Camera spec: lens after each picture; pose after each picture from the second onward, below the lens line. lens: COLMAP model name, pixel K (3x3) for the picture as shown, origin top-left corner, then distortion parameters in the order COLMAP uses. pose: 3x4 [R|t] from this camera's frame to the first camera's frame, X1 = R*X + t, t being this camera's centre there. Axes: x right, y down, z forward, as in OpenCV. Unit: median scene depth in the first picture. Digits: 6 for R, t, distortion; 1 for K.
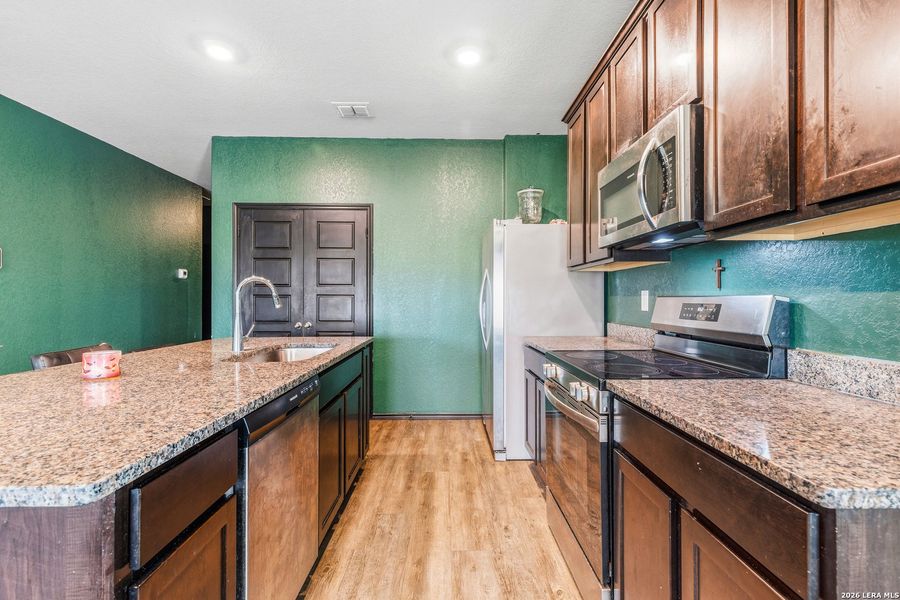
lens RADIAL K [[407.6, 0, 456.8], [0, 407.6, 297.6], [0, 0, 1]] dist [0.010364, -0.001404]
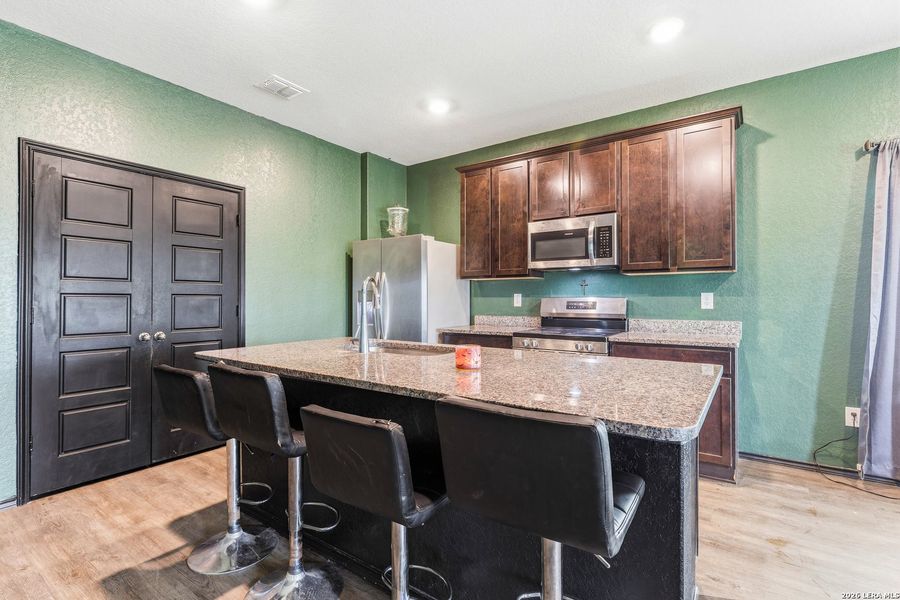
lens RADIAL K [[407.6, 0, 456.8], [0, 407.6, 297.6], [0, 0, 1]] dist [0.010364, -0.001404]
pose [[0.588038, 0.002947, 0.808828, -0.664848], [-0.001574, 0.999996, -0.002499, 0.001324], [-0.808832, 0.000197, 0.588040, 0.144639]]
